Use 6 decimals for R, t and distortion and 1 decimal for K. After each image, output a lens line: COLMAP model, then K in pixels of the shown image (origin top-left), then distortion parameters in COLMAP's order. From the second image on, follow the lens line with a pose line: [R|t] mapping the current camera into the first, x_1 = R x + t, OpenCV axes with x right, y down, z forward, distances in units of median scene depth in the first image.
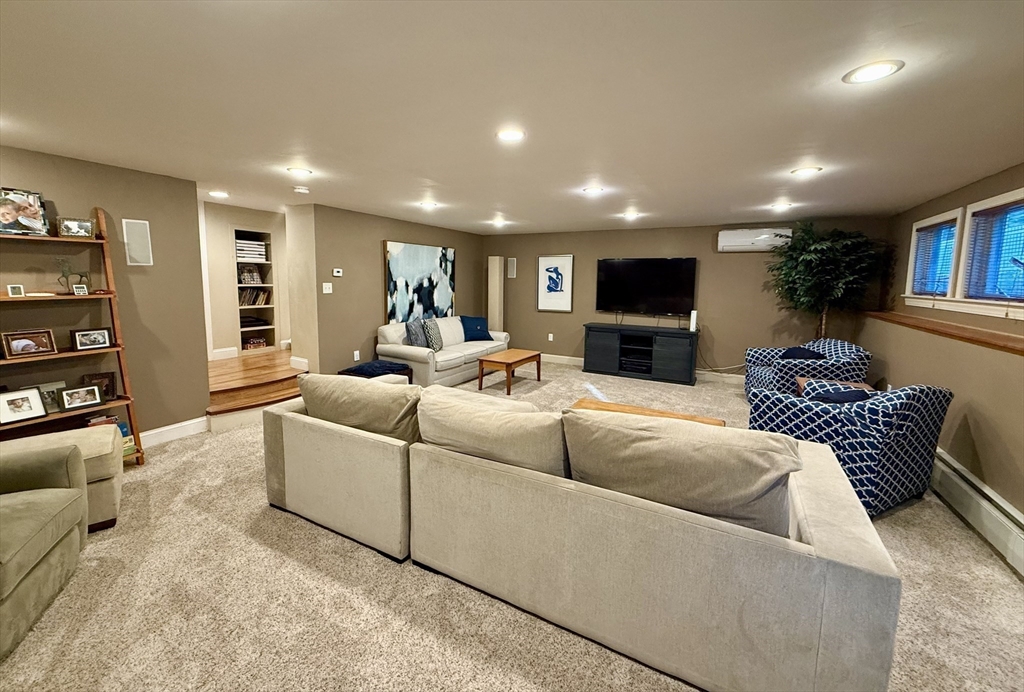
lens RADIAL K [[412.1, 0, 506.4], [0, 412.1, 322.9], [0, 0, 1]] dist [0.003013, 0.000035]
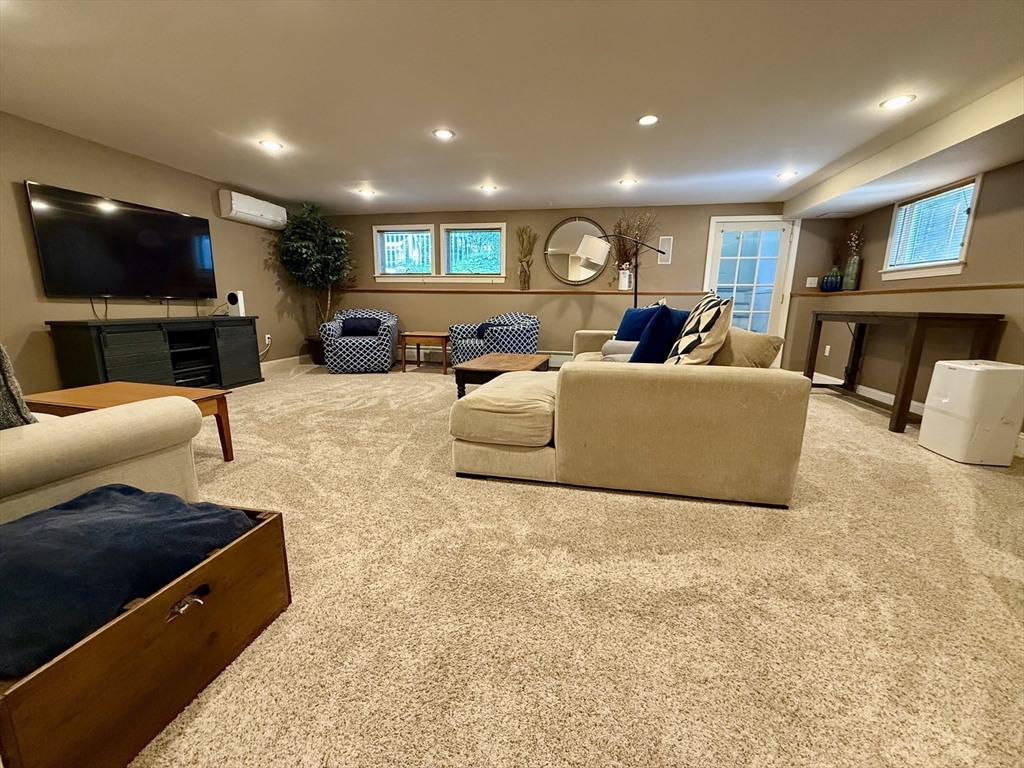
lens RADIAL K [[406.3, 0, 511.1], [0, 406.3, 385.4], [0, 0, 1]] dist [0.003607, -0.000172]
pose [[-0.299517, -0.207712, 0.931206, -0.495470], [0.084070, 0.966472, 0.242619, 0.001222], [-0.950380, 0.150955, -0.272013, 0.762357]]
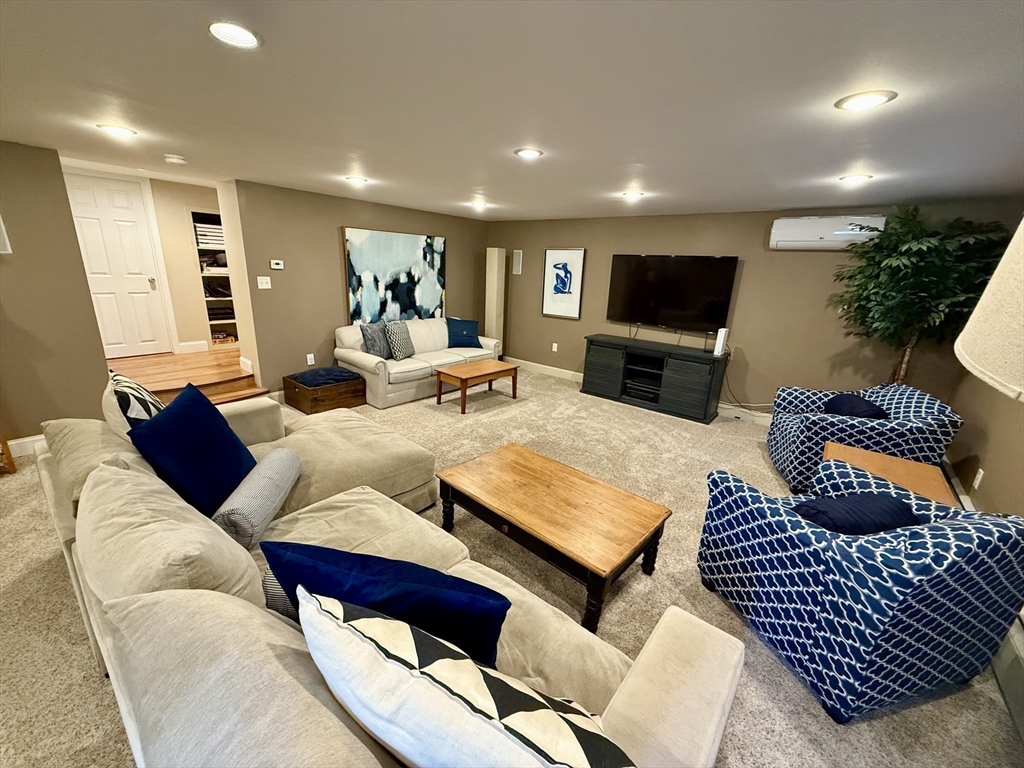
lens RADIAL K [[406.3, 0, 512.1], [0, 406.3, 382.2], [0, 0, 1]] dist [0.003607, -0.000172]
pose [[0.982481, 0.078641, -0.168958, 0.213540], [-0.049176, 0.983871, 0.171987, -0.043908], [0.179758, -0.160665, 0.970502, 0.189516]]
